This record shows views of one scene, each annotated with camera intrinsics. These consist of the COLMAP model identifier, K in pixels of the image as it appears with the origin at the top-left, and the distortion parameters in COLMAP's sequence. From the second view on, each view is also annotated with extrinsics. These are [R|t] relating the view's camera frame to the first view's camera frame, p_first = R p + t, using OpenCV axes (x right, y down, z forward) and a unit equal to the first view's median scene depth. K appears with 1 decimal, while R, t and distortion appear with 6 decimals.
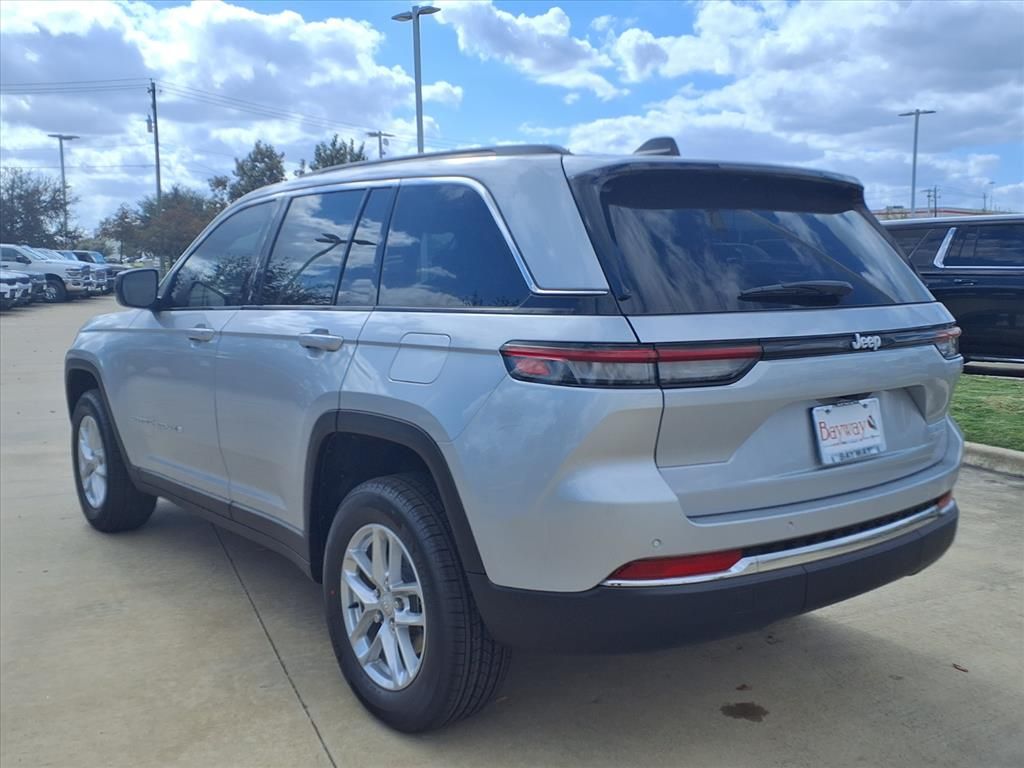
lens RADIAL K [[1021.7, 0, 490.1], [0, 1021.7, 381.1], [0, 0, 1]] dist [-0.008162, -0.003875]
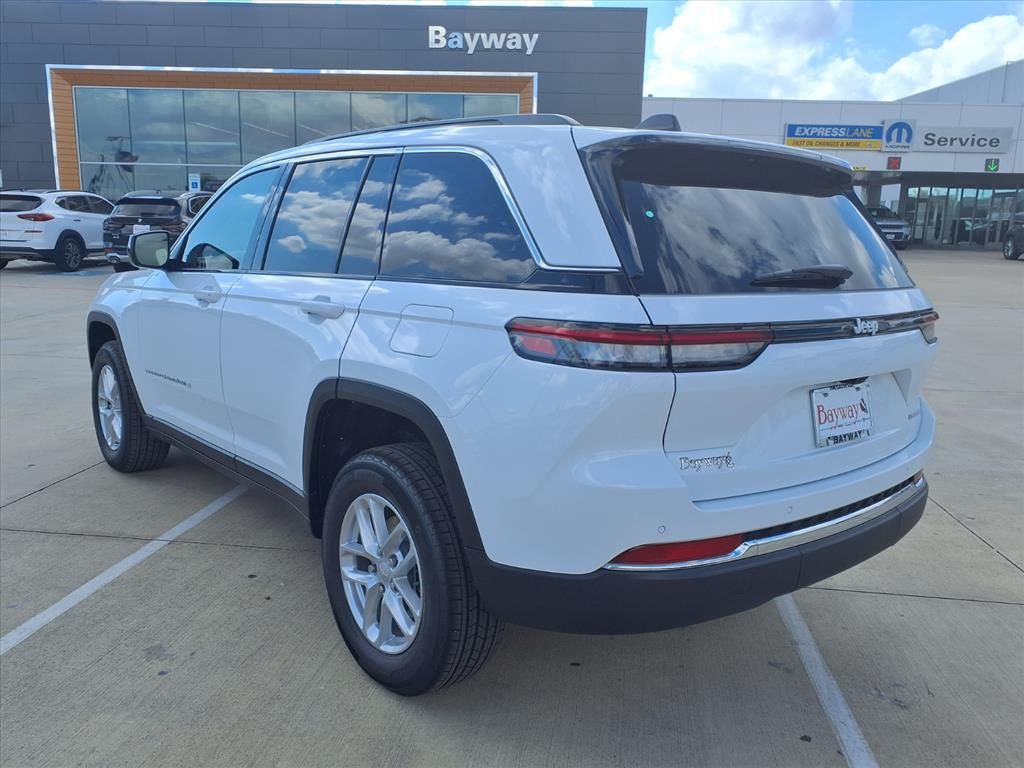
lens RADIAL K [[852.6, 0, 509.2], [0, 852.6, 409.8], [0, 0, 1]] dist [0.036434, -0.002888]
pose [[0.998527, 0.024305, 0.048516, -0.022632], [-0.028263, 0.996179, 0.082637, -0.016855], [-0.046323, -0.083886, 0.995398, 0.169459]]
